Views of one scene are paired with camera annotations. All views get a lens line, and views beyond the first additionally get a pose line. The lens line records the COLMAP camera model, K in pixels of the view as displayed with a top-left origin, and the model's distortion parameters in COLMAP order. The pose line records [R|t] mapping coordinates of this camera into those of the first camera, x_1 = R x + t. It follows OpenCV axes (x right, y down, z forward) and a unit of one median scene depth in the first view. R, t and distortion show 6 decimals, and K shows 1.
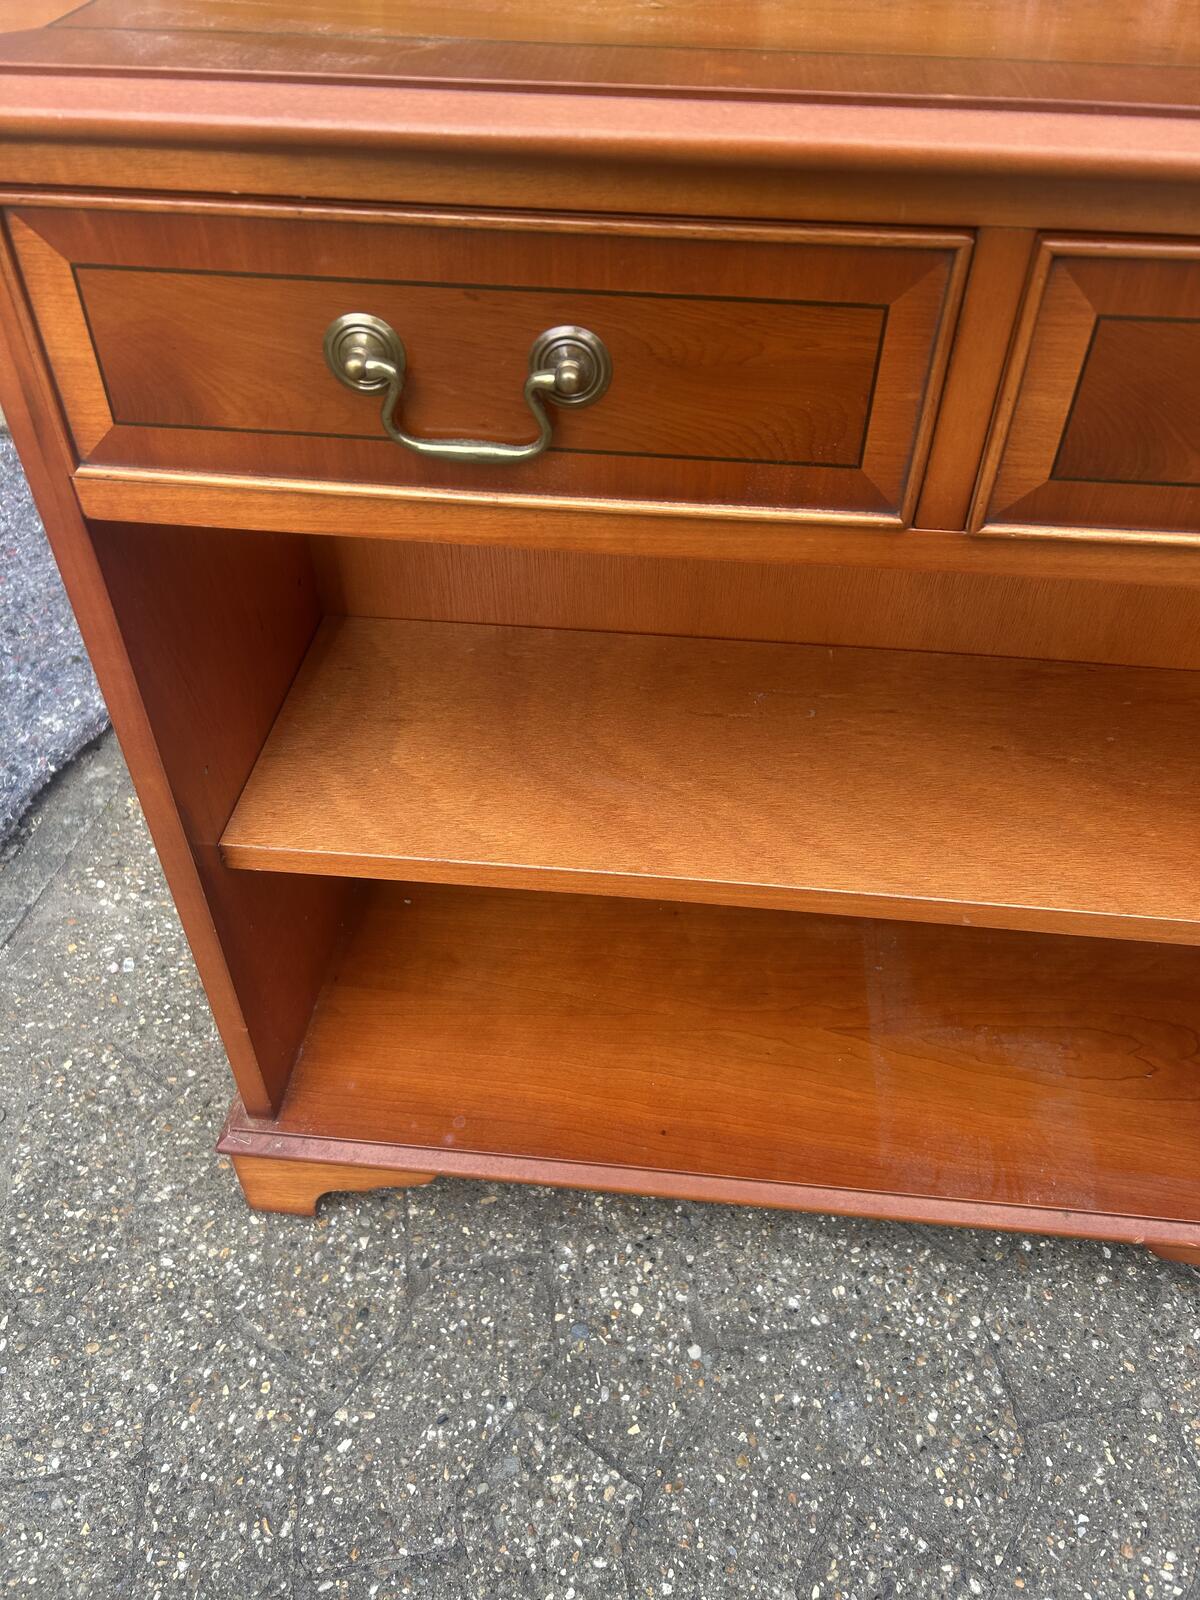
lens RADIAL K [[1173.9, 0, 578.8], [0, 1173.9, 820.6], [0, 0, 1]] dist [0.042768, -0.057110]
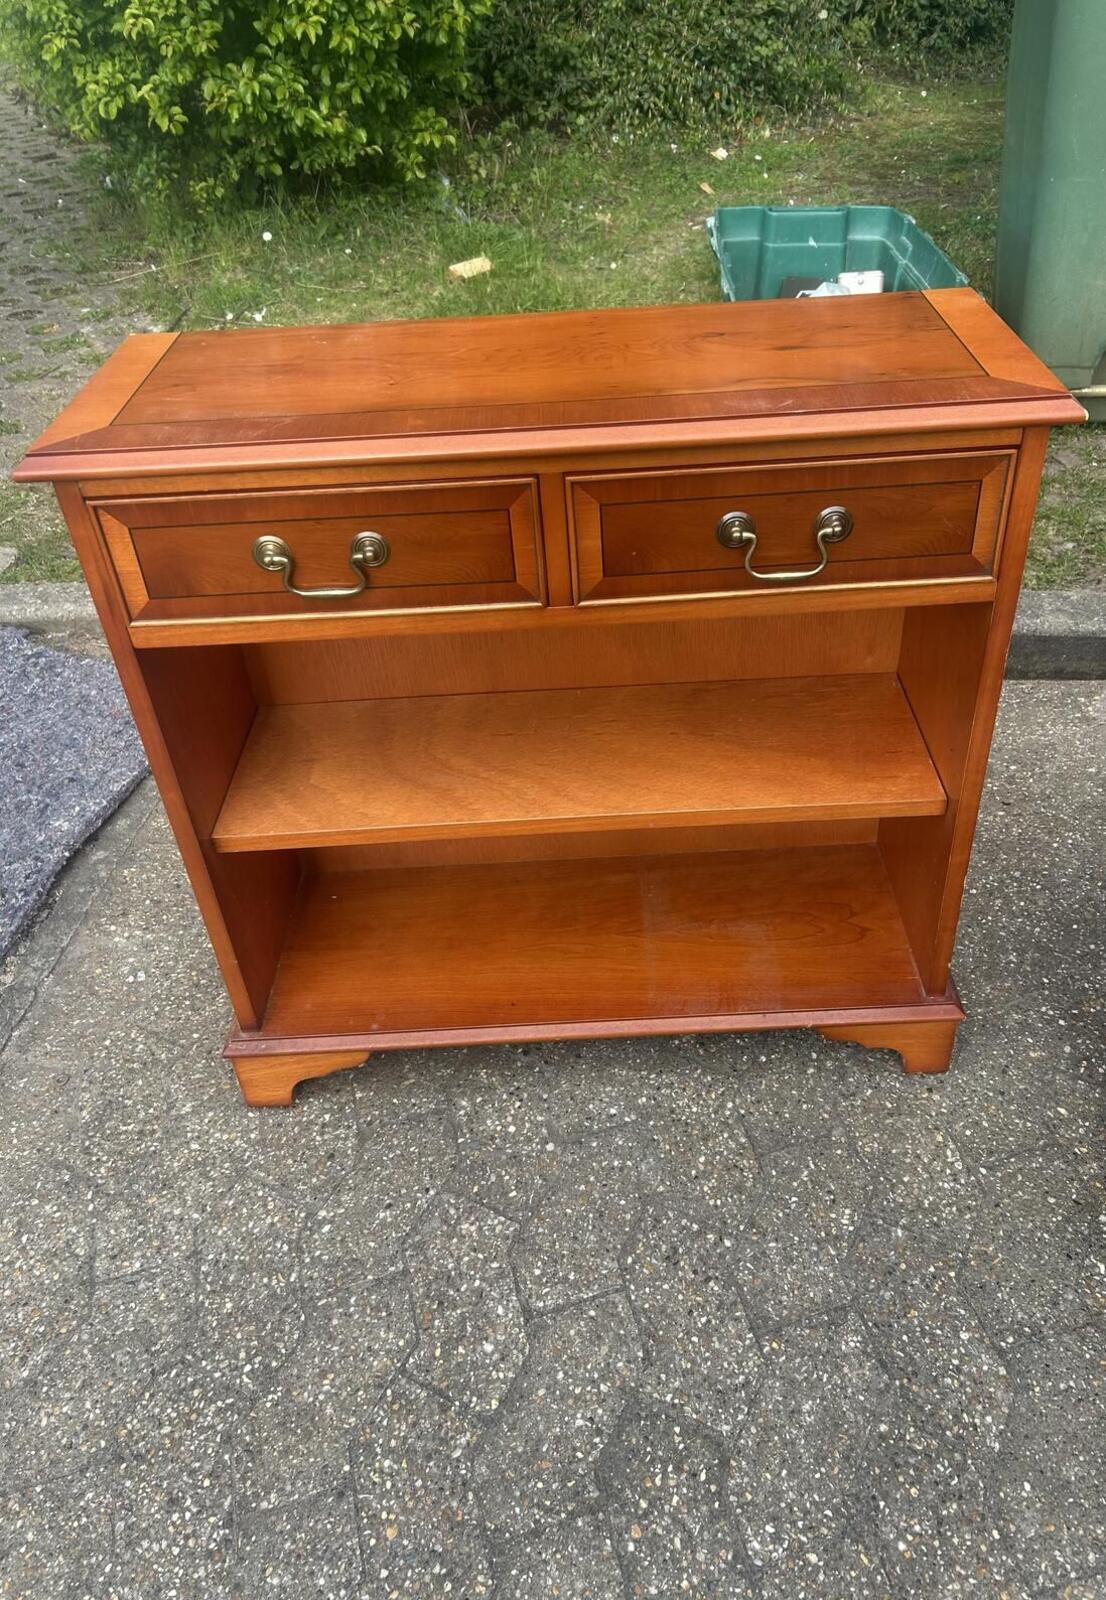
lens RADIAL K [[1185.7, 0, 586.4], [0, 1185.7, 816.8], [0, 0, 1]] dist [0.016847, -0.039340]
pose [[0.990778, -0.120020, 0.062881, 0.100933], [0.126109, 0.986548, -0.104021, 0.196270], [-0.049550, 0.110991, 0.992585, -0.590496]]
